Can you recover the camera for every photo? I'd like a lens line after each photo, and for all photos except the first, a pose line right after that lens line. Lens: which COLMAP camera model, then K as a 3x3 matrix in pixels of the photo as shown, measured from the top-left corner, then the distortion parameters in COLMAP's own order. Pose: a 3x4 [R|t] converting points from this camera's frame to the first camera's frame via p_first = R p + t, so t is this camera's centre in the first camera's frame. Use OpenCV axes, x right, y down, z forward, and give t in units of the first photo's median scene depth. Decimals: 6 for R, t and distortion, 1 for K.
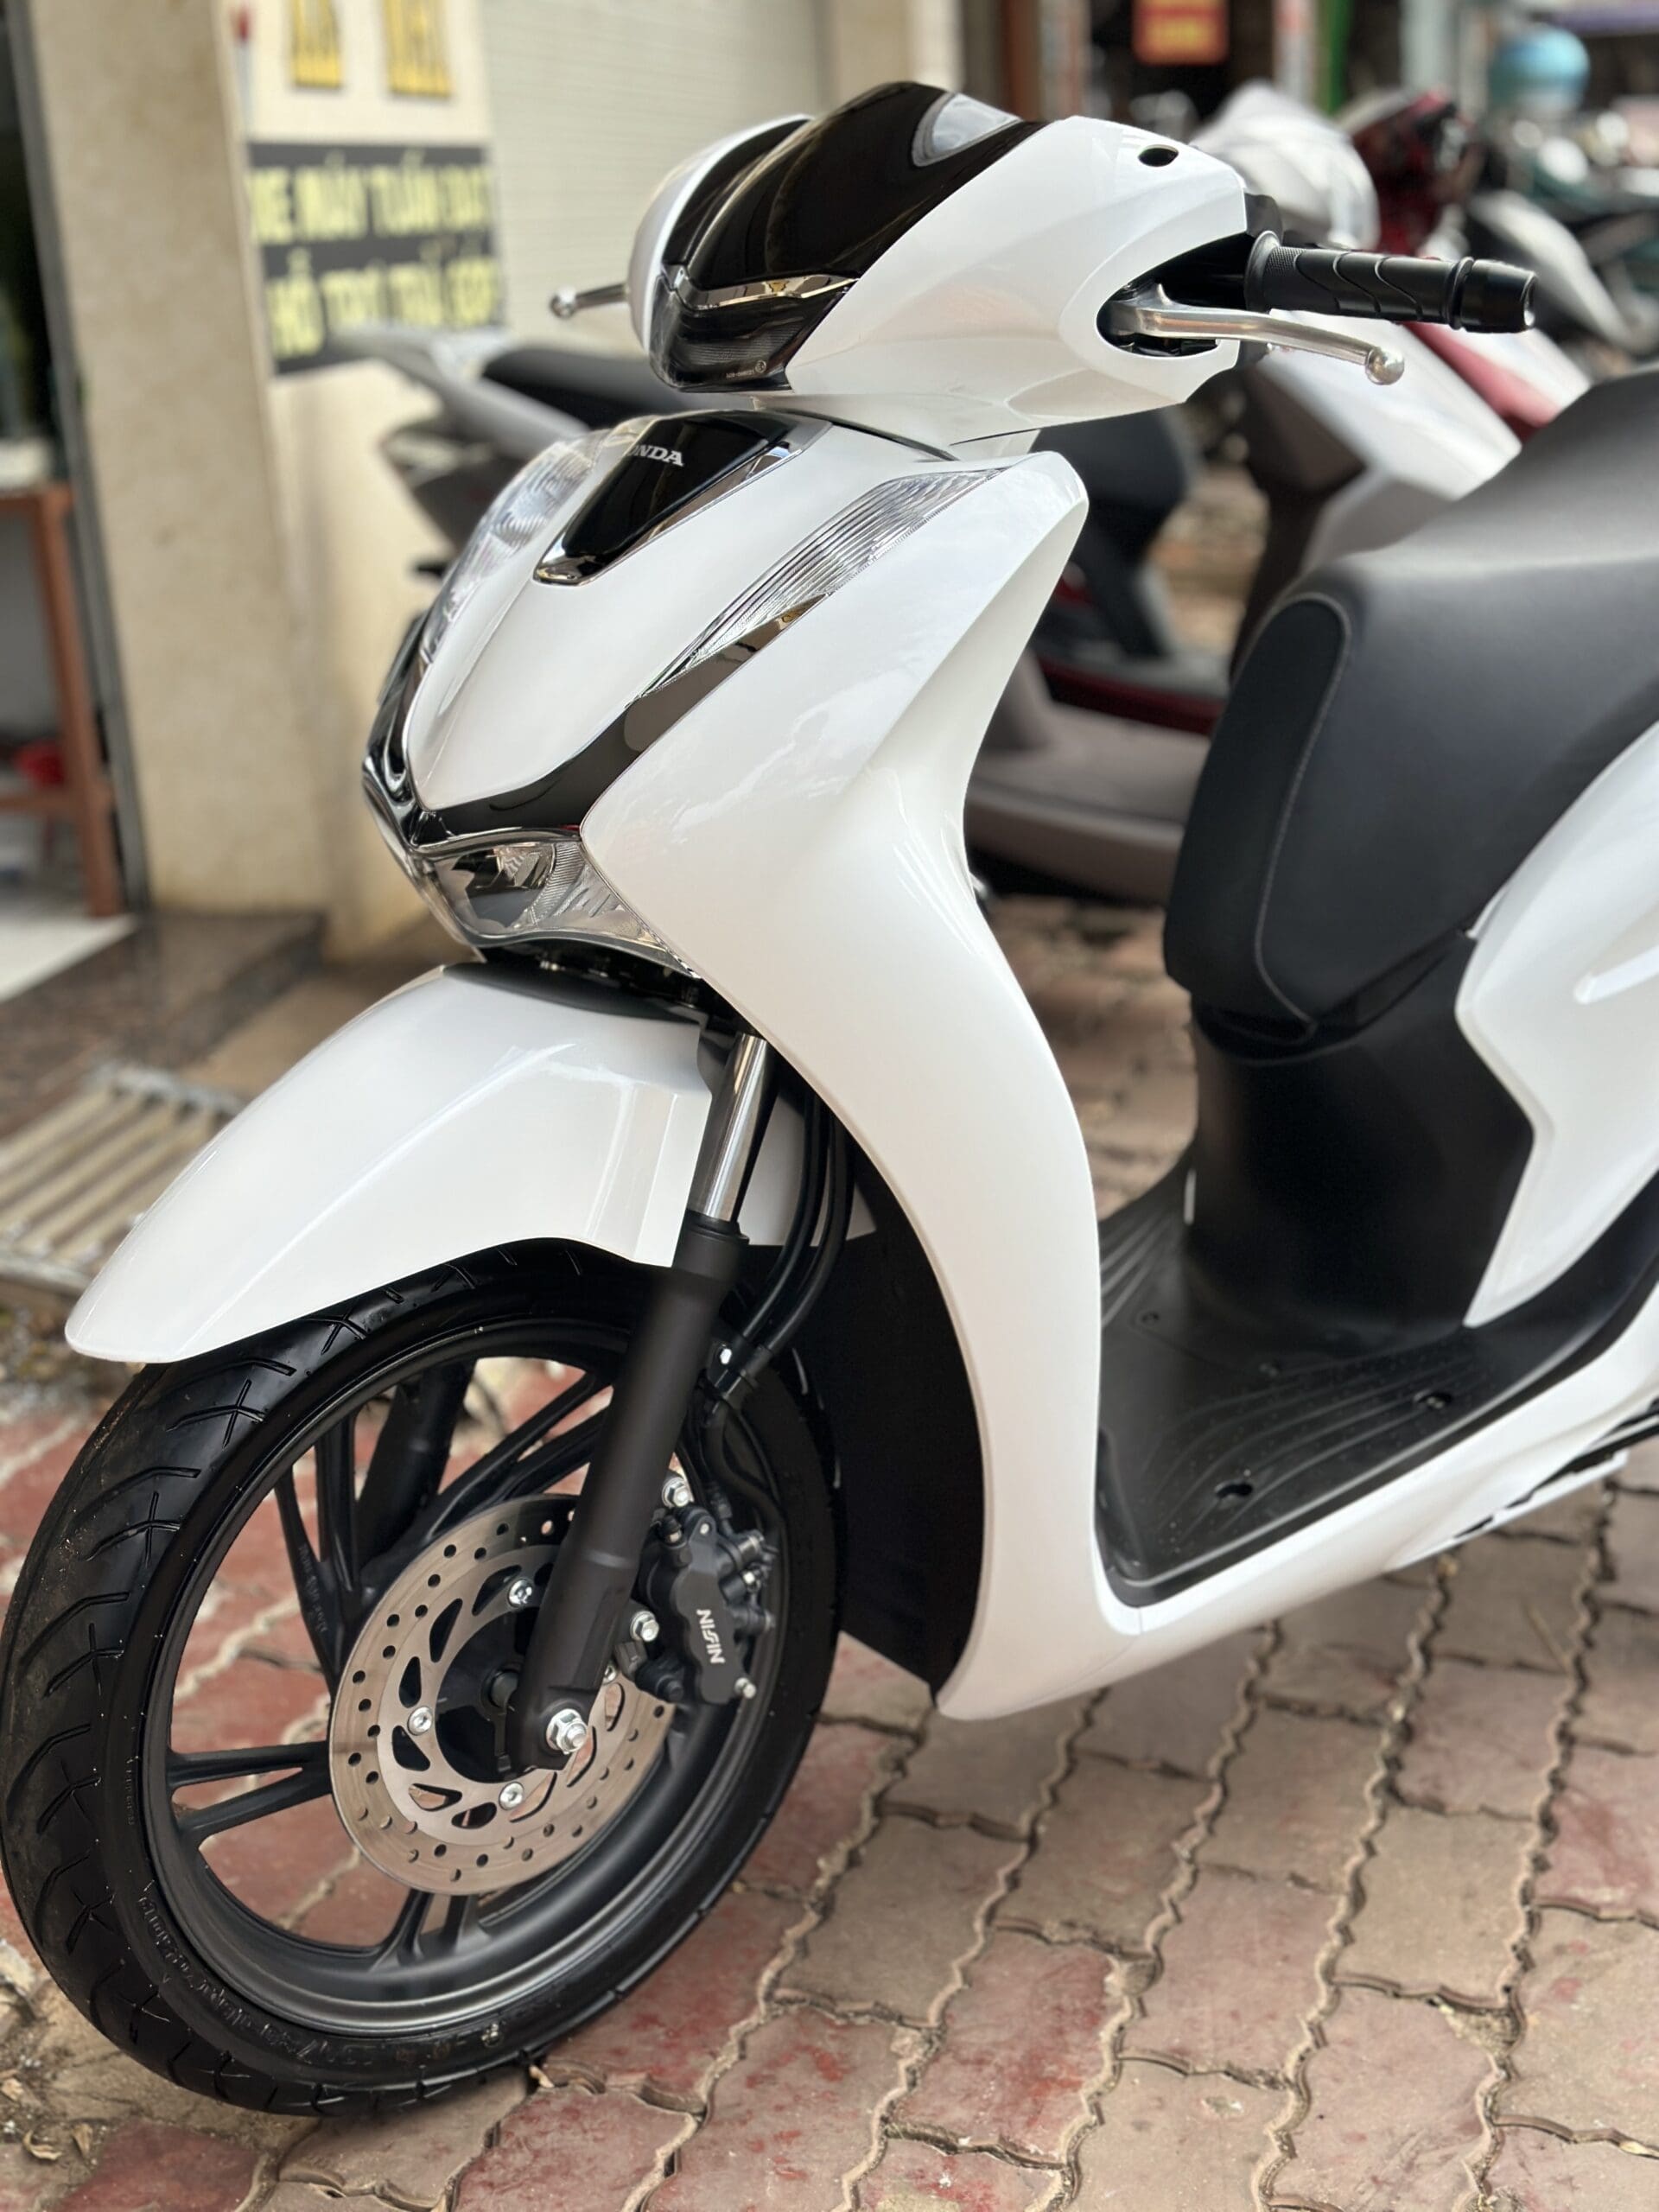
lens RADIAL K [[3057.3, 0, 811.3], [0, 3057.3, 1083.1], [0, 0, 1]] dist [0.242617, -0.436929]
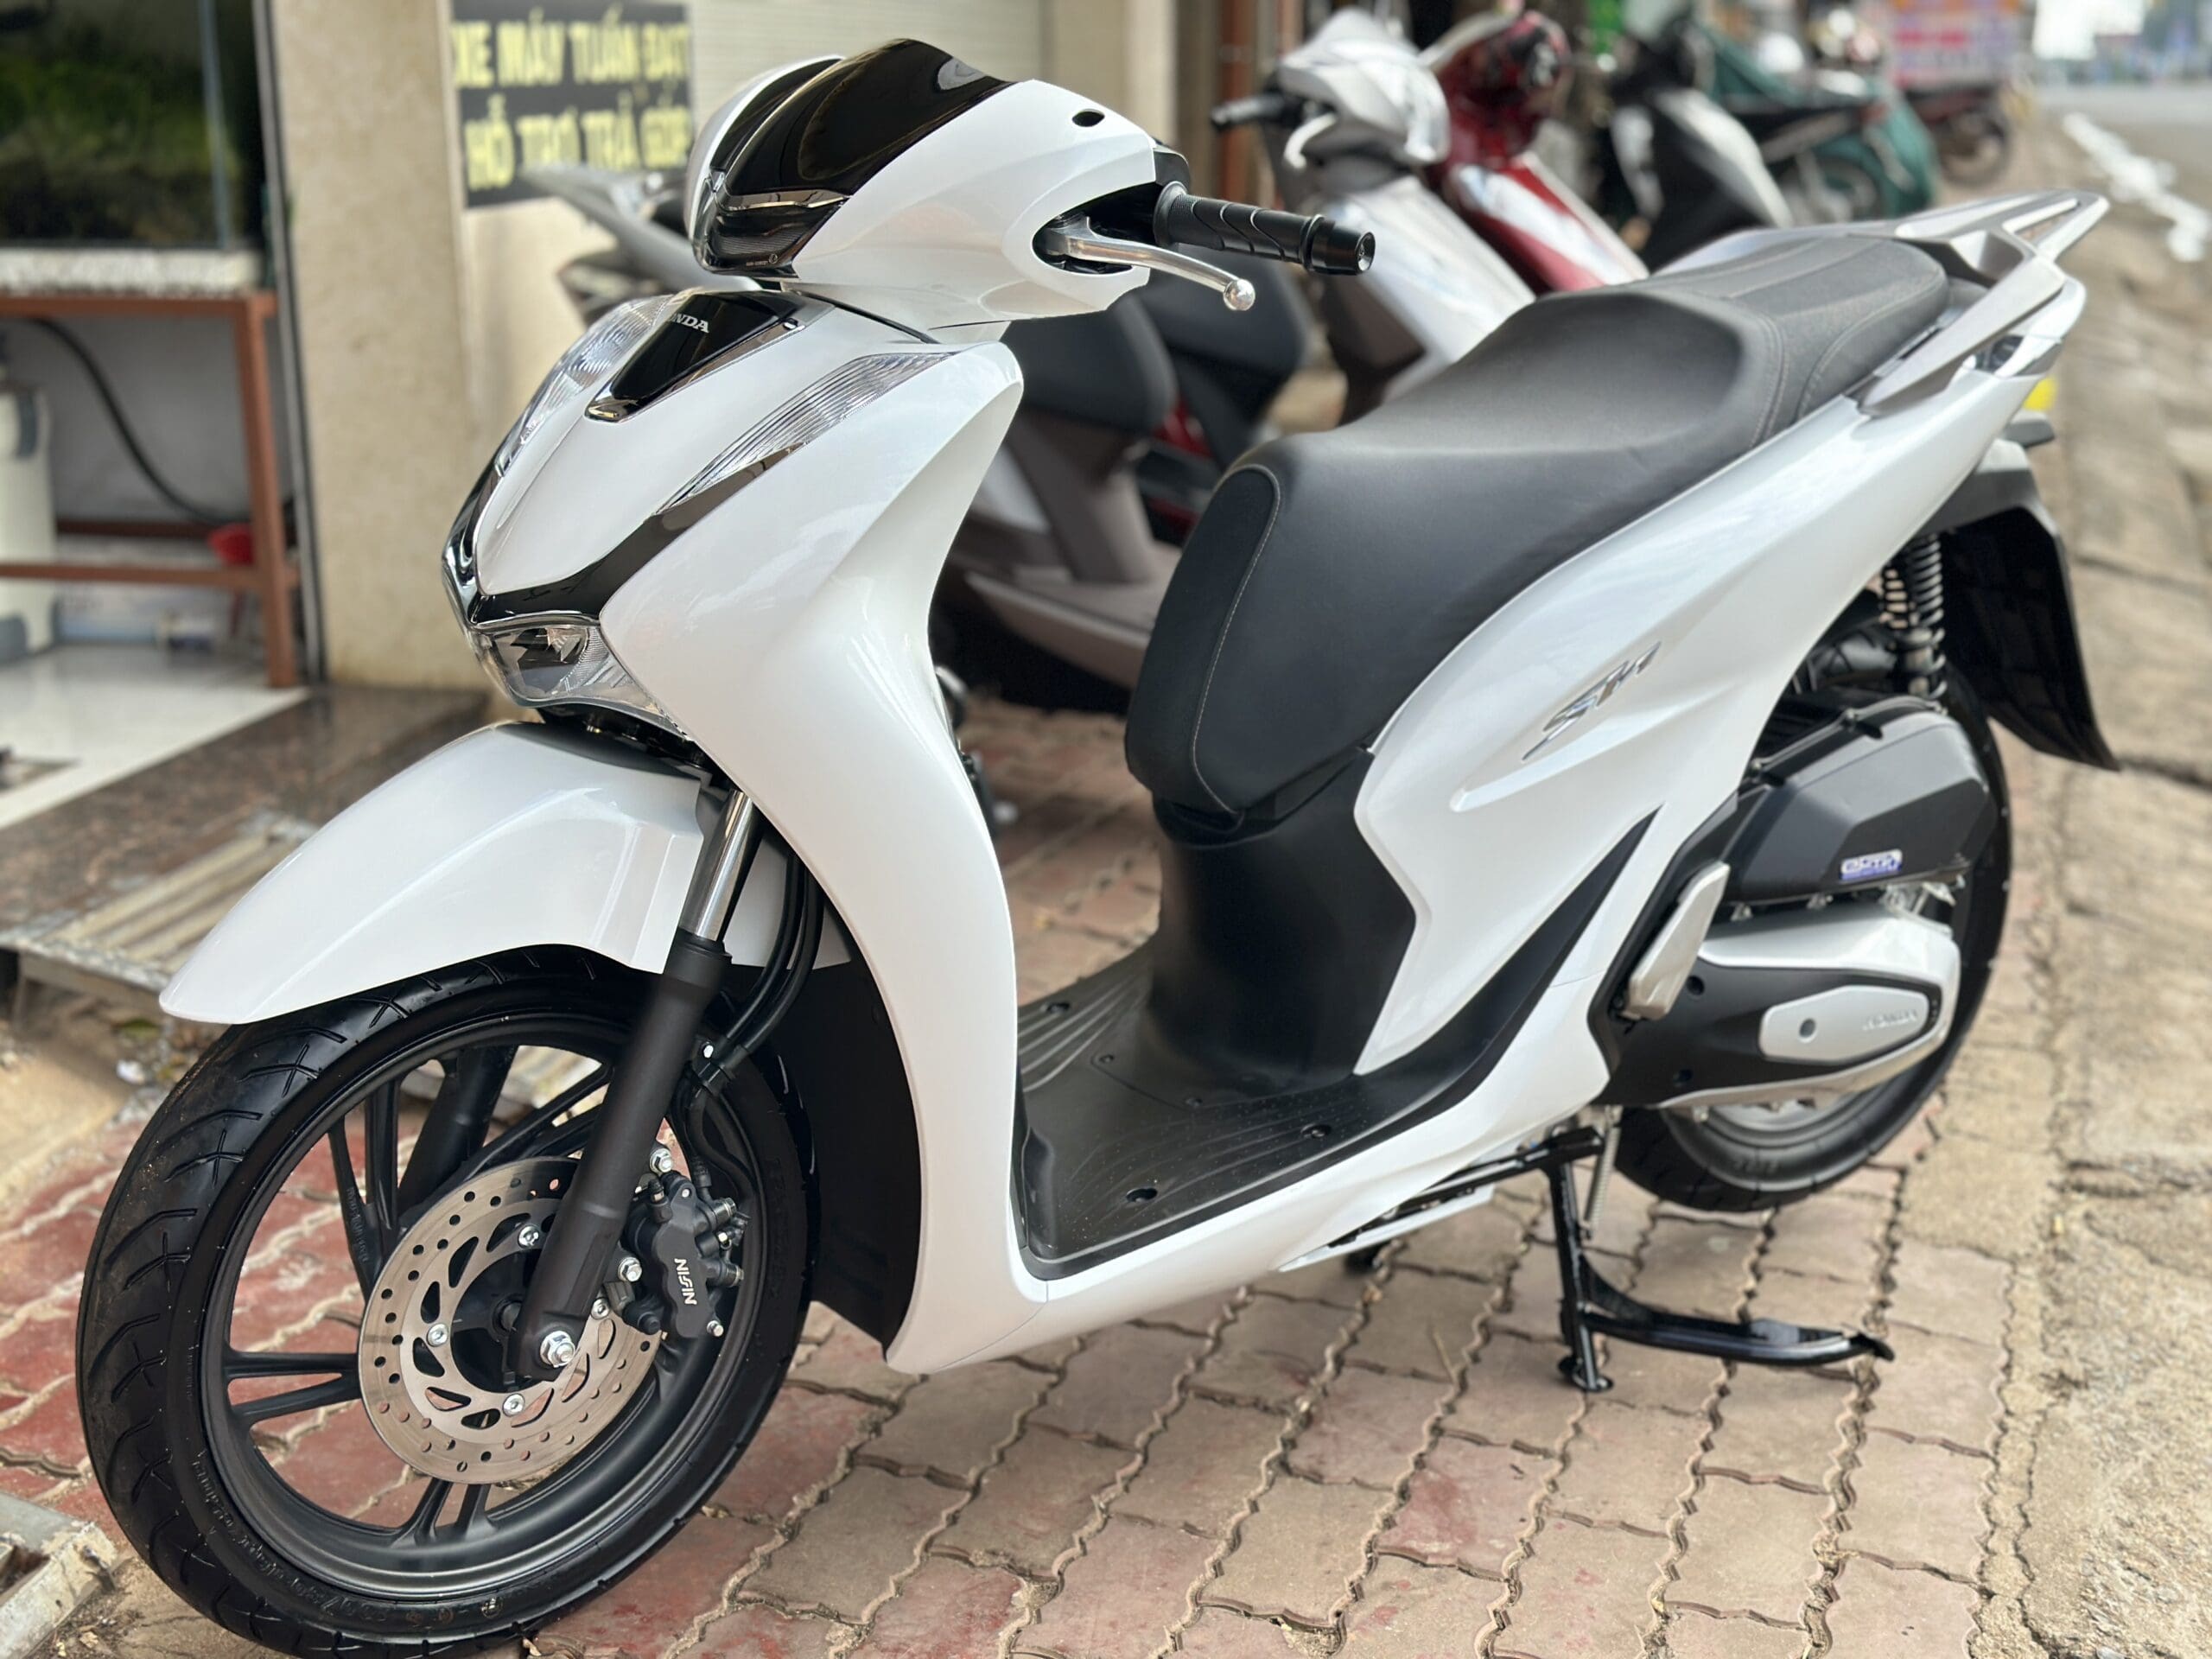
lens RADIAL K [[3057.3, 0, 1106.0], [0, 3057.3, 829.5], [0, 0, 1]] dist [0.242617, -0.436929]
pose [[0.998255, 0.055470, 0.020254, 0.091807], [-0.054920, 0.998132, -0.026777, 0.022127], [-0.021701, 0.025618, 0.999436, -0.215806]]
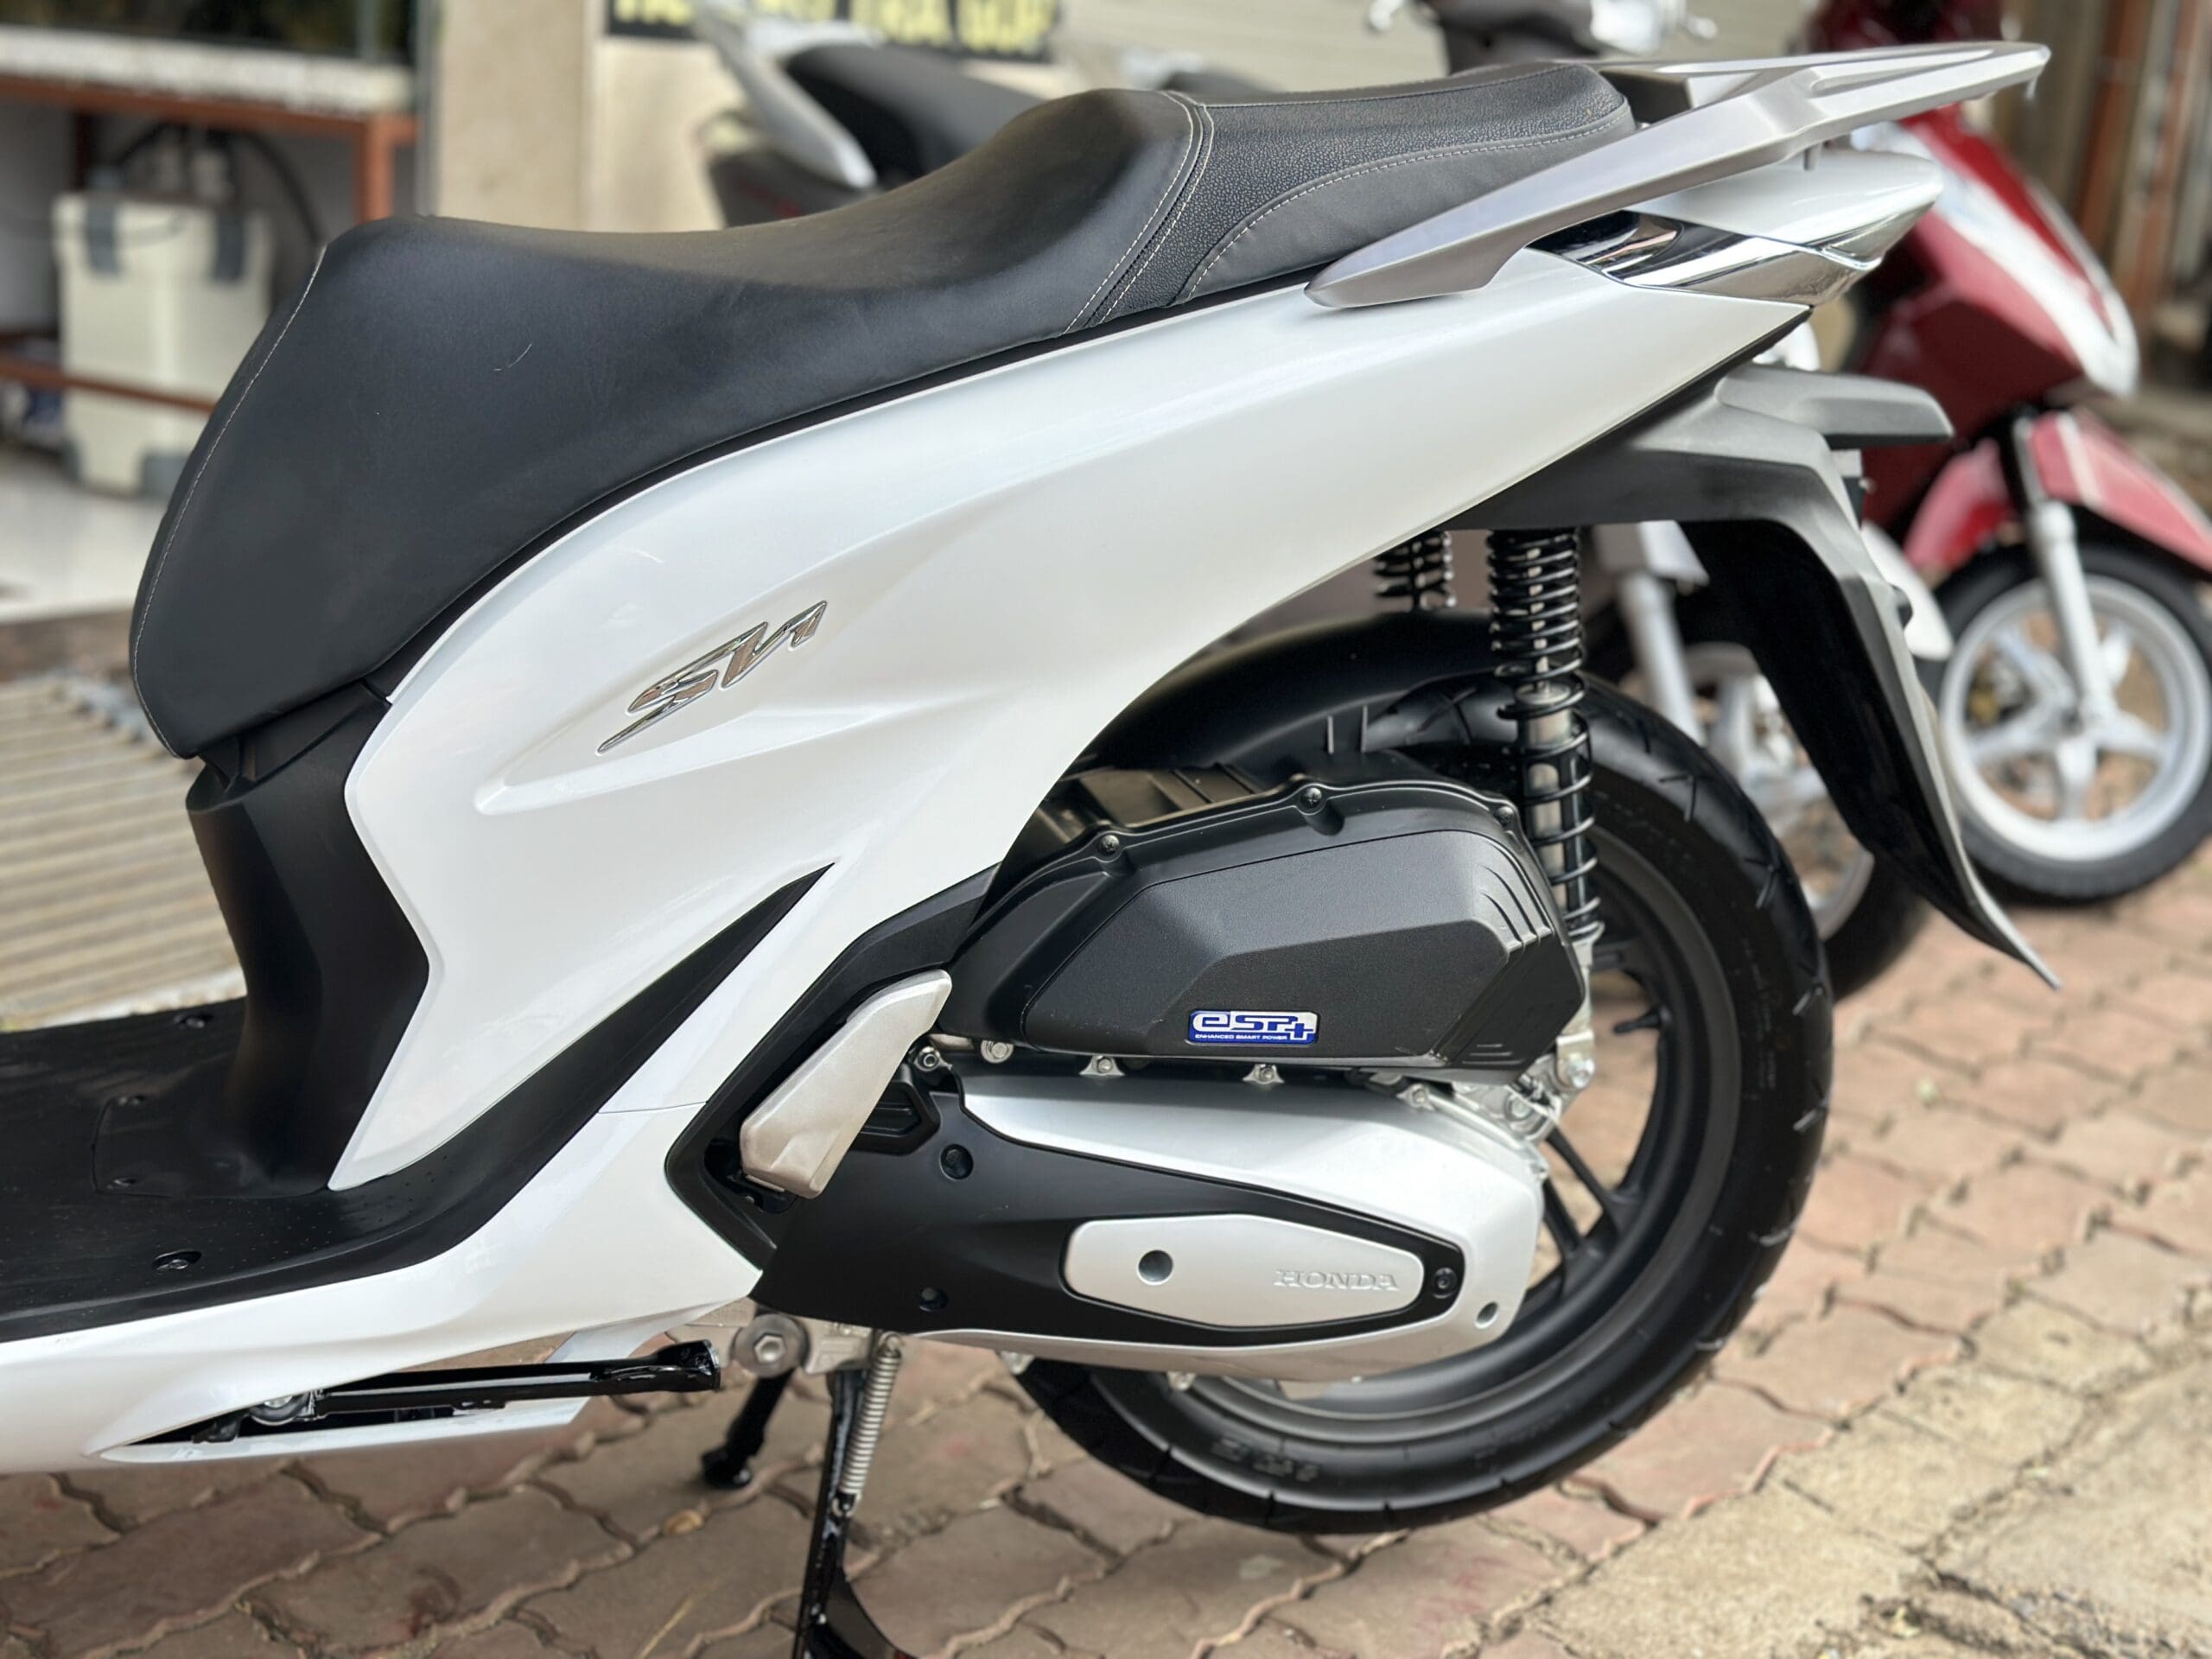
lens RADIAL K [[3057.3, 0, 1106.0], [0, 3057.3, 829.5], [0, 0, 1]] dist [0.242617, -0.436929]
pose [[0.926679, 0.218991, -0.305466, 0.666610], [-0.228166, 0.973605, 0.005809, -0.066027], [0.298676, 0.064314, 0.952185, 0.320178]]
